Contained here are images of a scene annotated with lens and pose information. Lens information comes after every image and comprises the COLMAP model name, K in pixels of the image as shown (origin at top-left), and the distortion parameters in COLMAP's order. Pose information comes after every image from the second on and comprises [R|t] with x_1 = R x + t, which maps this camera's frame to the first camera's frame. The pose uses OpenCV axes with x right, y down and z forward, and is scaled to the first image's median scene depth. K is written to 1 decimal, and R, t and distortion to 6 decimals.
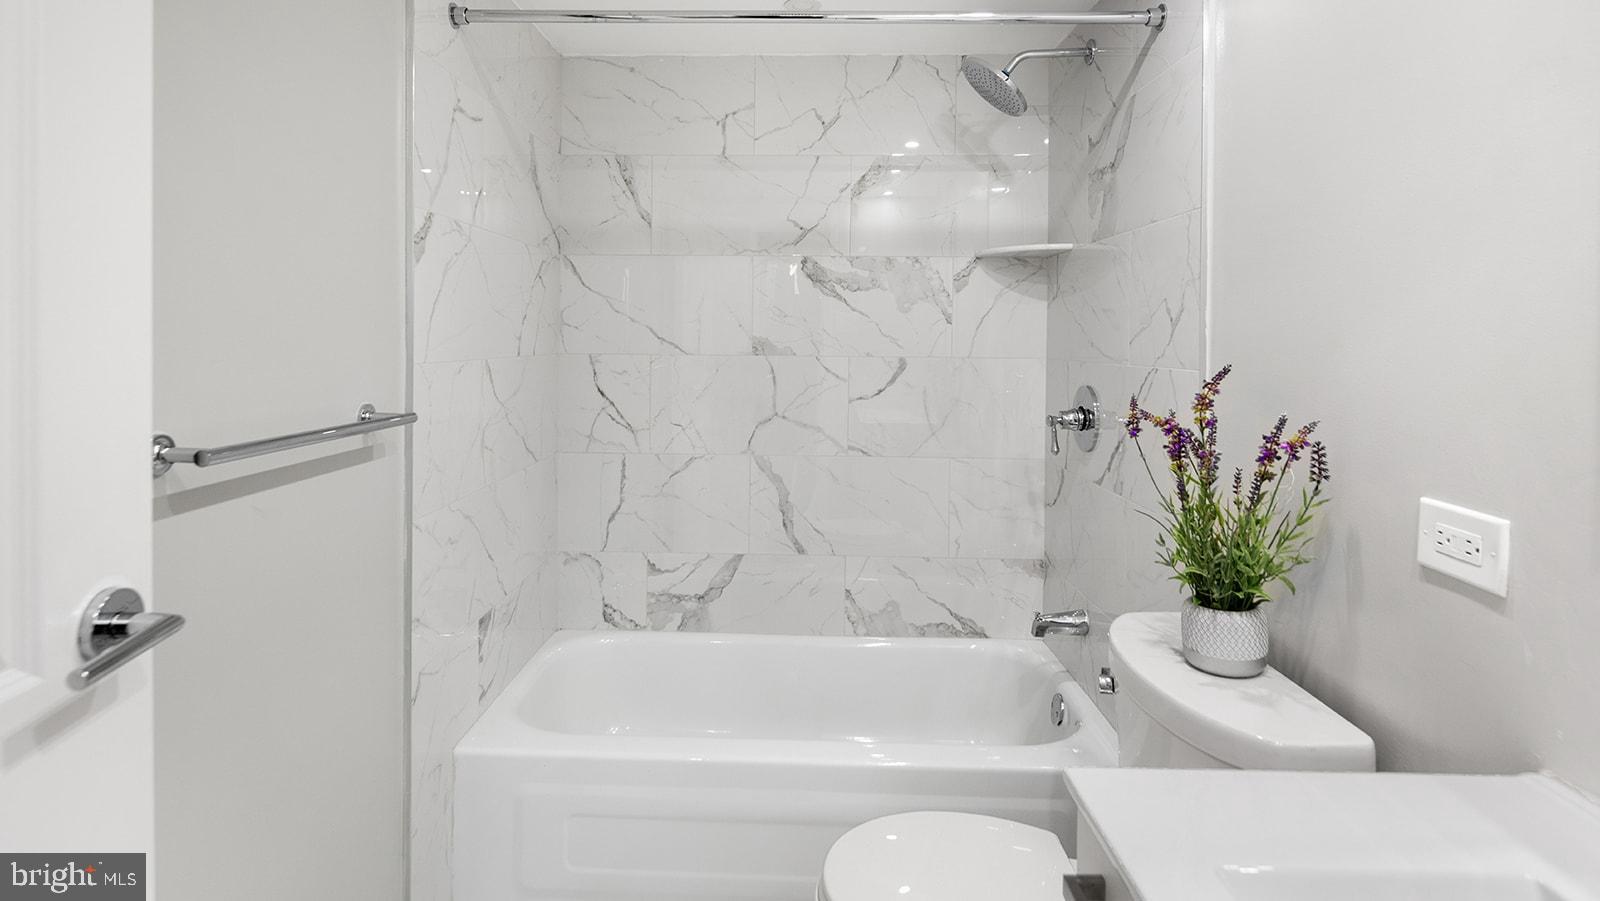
lens RADIAL K [[788.9, 0, 807.0], [0, 788.9, 353.4], [0, 0, 1]] dist [0.000332, -0.000386]
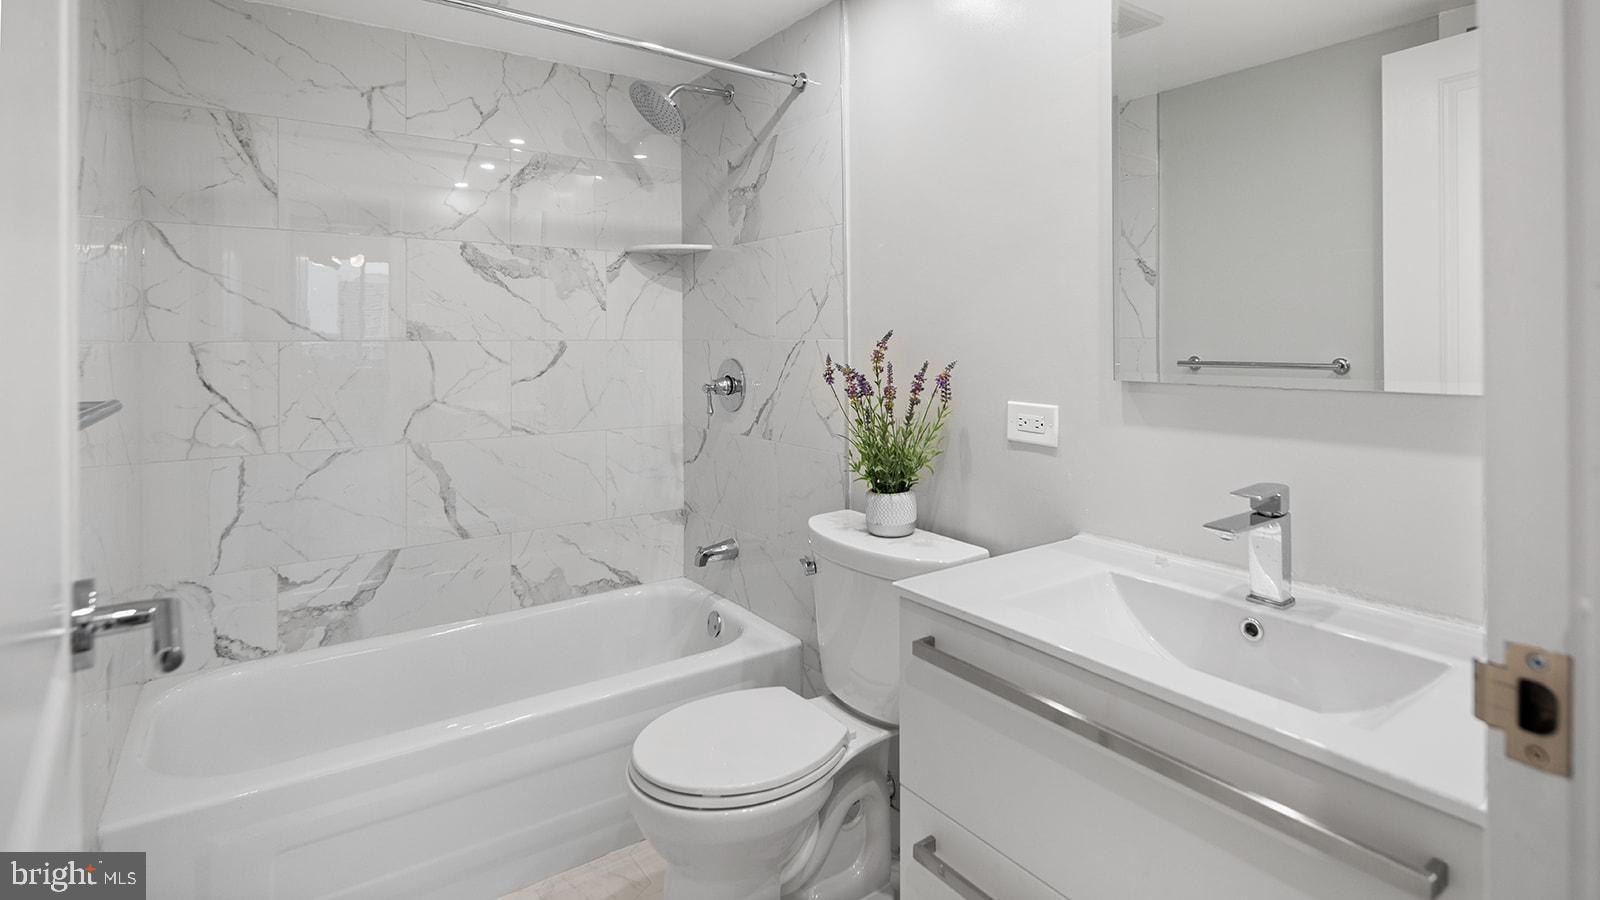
lens RADIAL K [[756.6, 0, 795.5], [0, 756.6, 342.0], [0, 0, 1]] dist [0.001437, -0.000452]
pose [[0.810237, -0.013986, 0.585936, -0.228968], [0.022568, 0.999718, -0.007345, 0.021779], [-0.585668, 0.019175, 0.810324, -0.029835]]
